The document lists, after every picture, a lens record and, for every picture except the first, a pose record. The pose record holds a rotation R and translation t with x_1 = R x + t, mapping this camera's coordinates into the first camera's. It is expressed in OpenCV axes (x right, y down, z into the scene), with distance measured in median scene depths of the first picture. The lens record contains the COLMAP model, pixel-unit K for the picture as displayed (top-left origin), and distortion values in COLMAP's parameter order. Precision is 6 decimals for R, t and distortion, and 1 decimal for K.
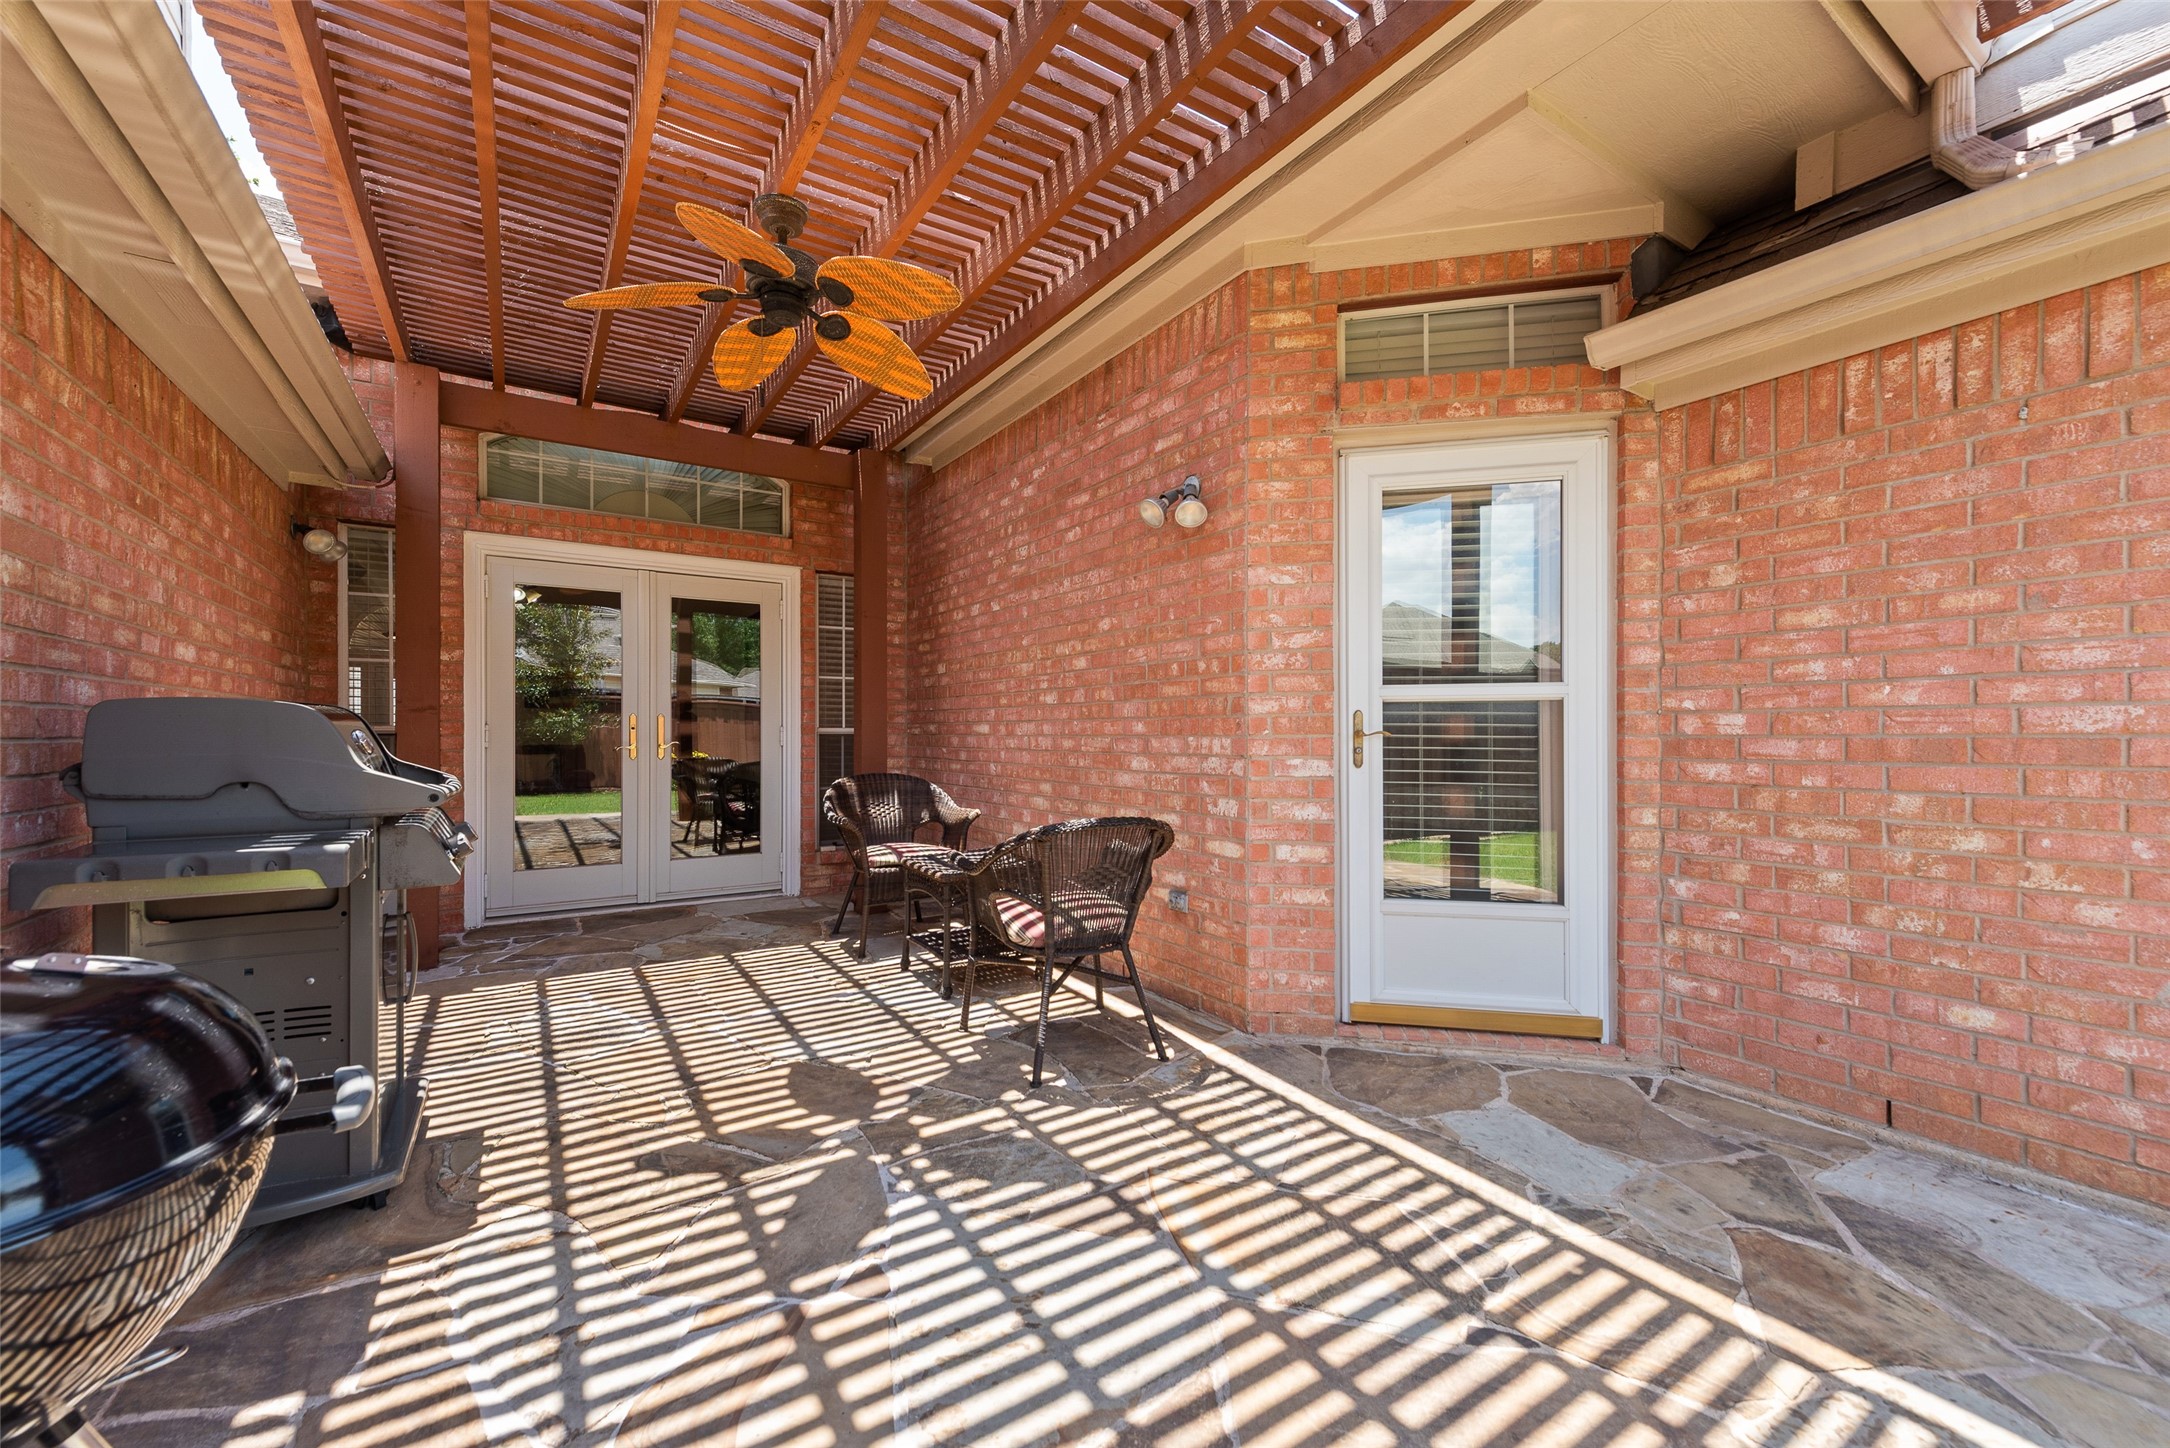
lens RADIAL K [[855.3, 0, 1085.0], [0, 855.3, 724.0], [0, 0, 1]] dist [0.003457, -0.000242]
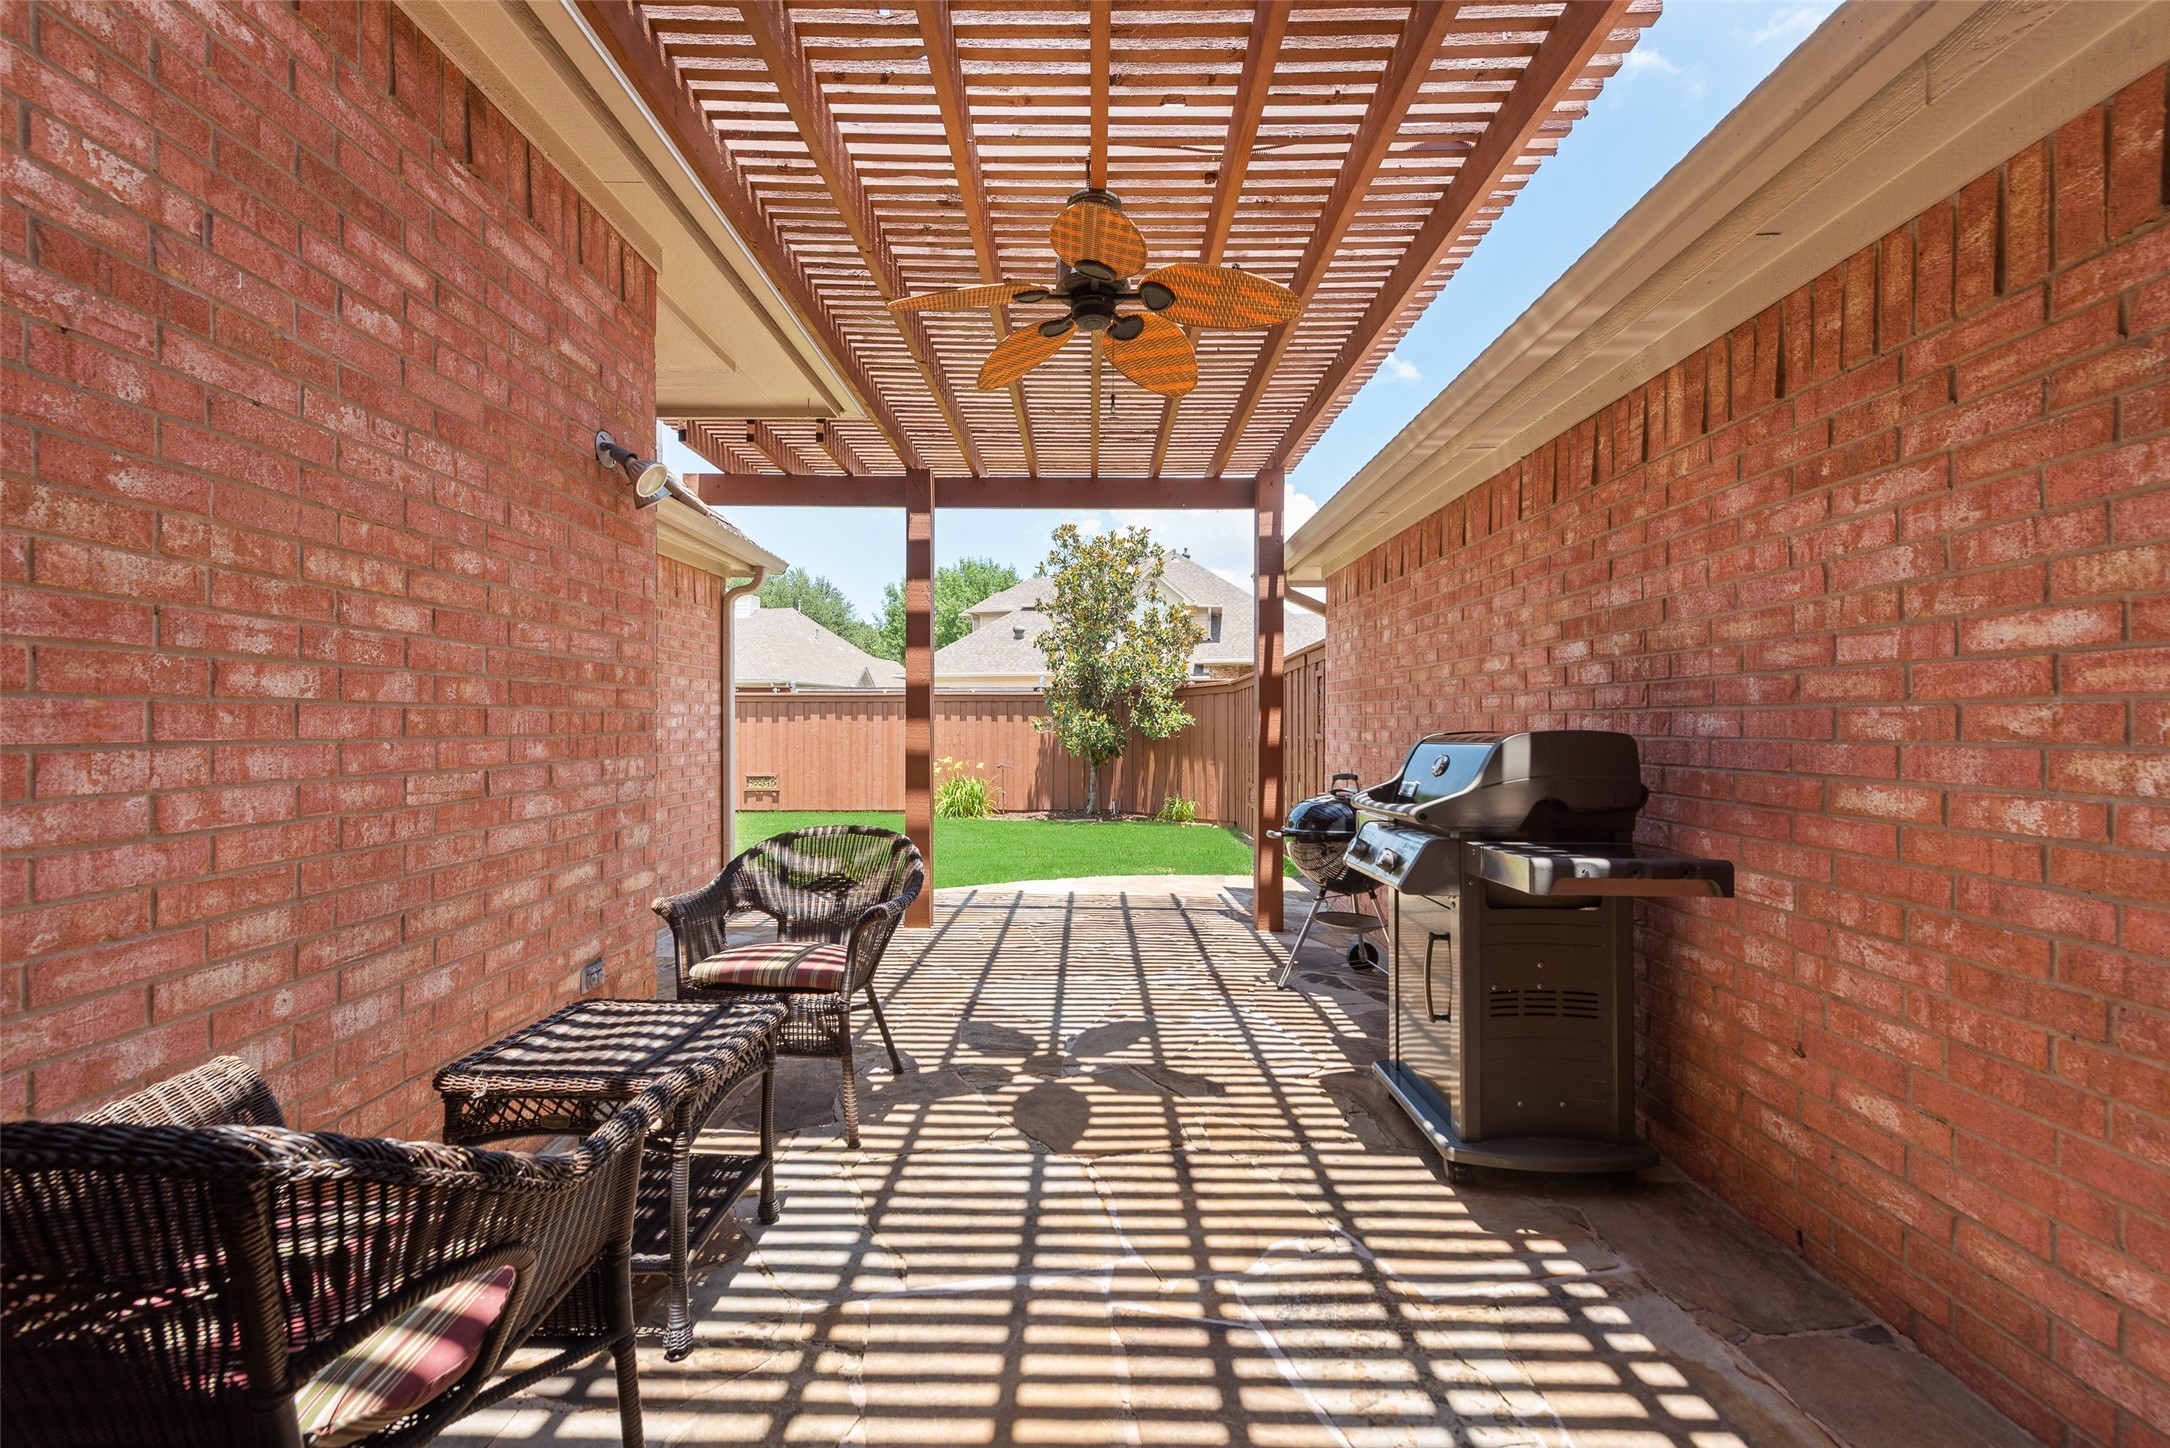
lens RADIAL K [[855.3, 0, 1085.0], [0, 855.3, 724.0], [0, 0, 1]] dist [0.003457, -0.000242]
pose [[-0.832423, 0.004807, 0.554119, -0.688902], [-0.000421, 0.999957, -0.009307, -0.010850], [-0.554140, -0.007981, -0.832385, 1.417617]]
